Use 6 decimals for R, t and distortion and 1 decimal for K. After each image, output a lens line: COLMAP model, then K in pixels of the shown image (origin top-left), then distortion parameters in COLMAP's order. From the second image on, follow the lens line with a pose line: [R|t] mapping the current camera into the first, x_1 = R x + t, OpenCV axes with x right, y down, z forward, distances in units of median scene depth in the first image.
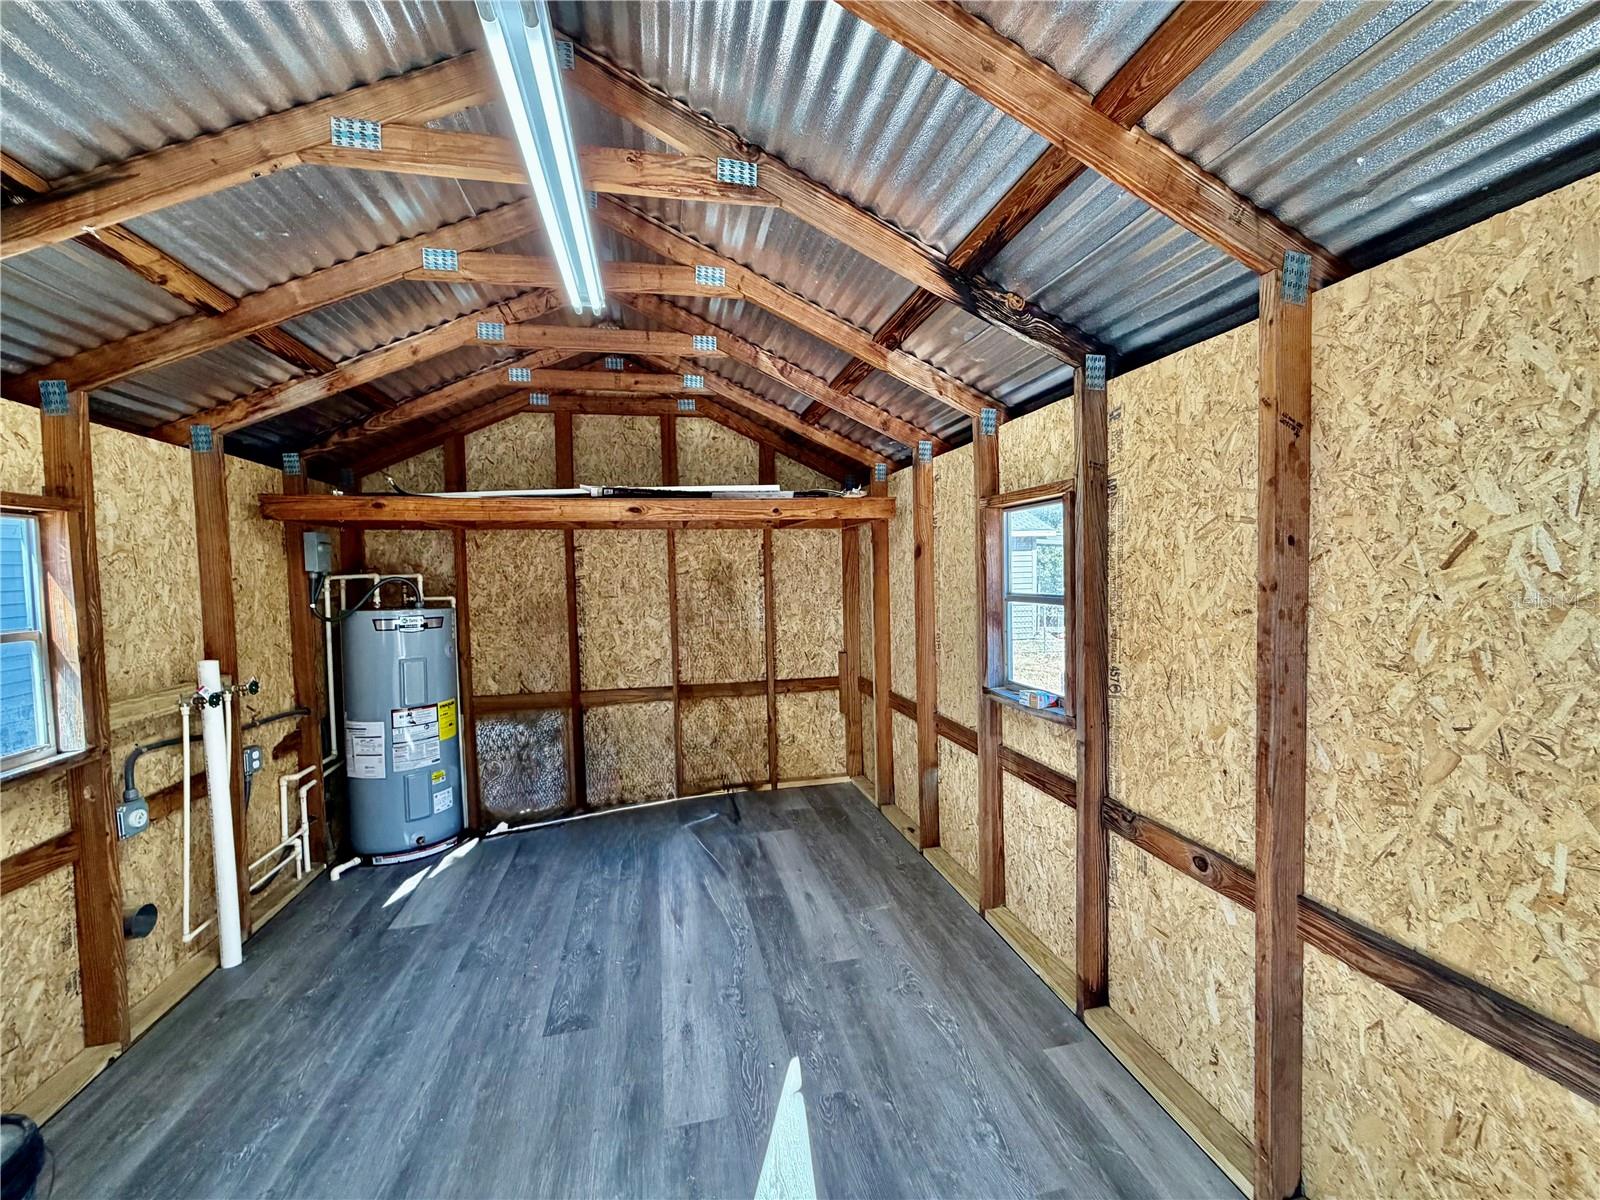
lens RADIAL K [[637.0, 0, 796.4], [0, 637.0, 599.6], [0, 0, 1]] dist [-0.000285, 0.000235]
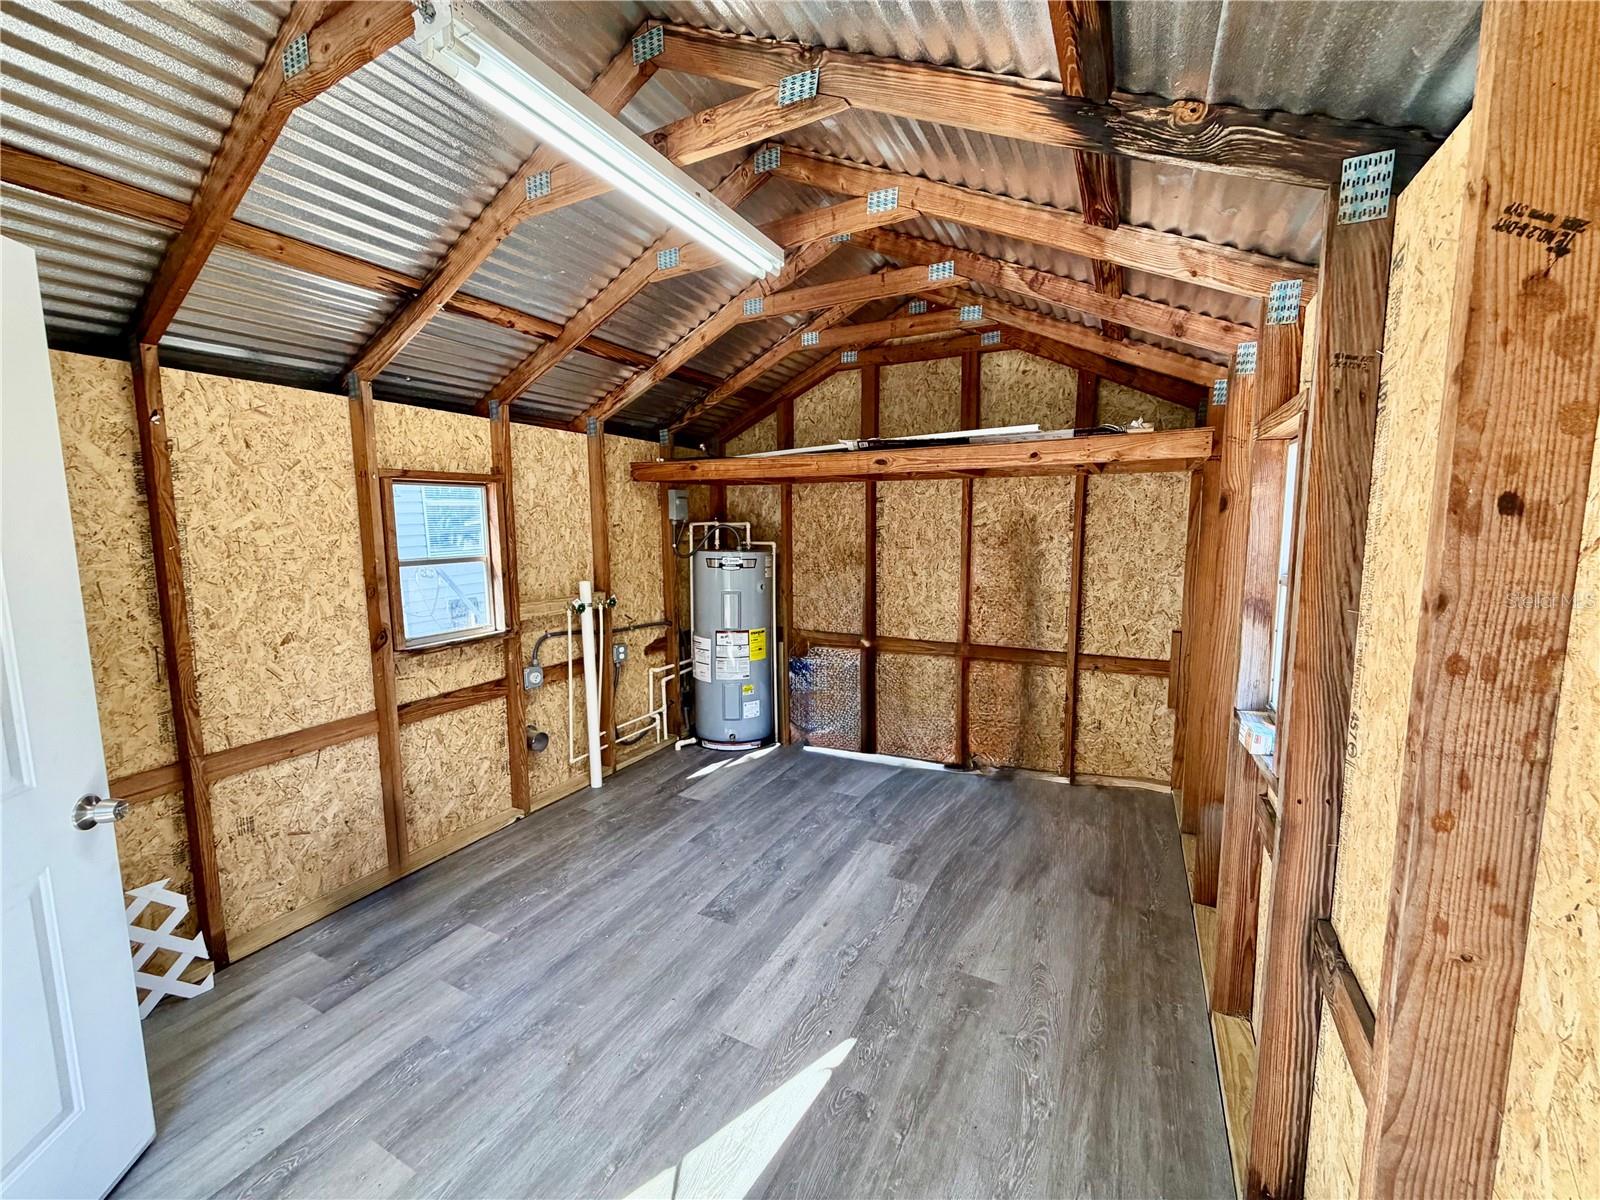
lens RADIAL K [[637.0, 0, 796.4], [0, 637.0, 599.6], [0, 0, 1]] dist [-0.000285, 0.000235]
pose [[0.764122, 0.095499, -0.637964, 0.309242], [-0.040391, 0.994123, 0.100437, -0.023107], [0.643807, -0.050978, 0.763488, 0.153779]]
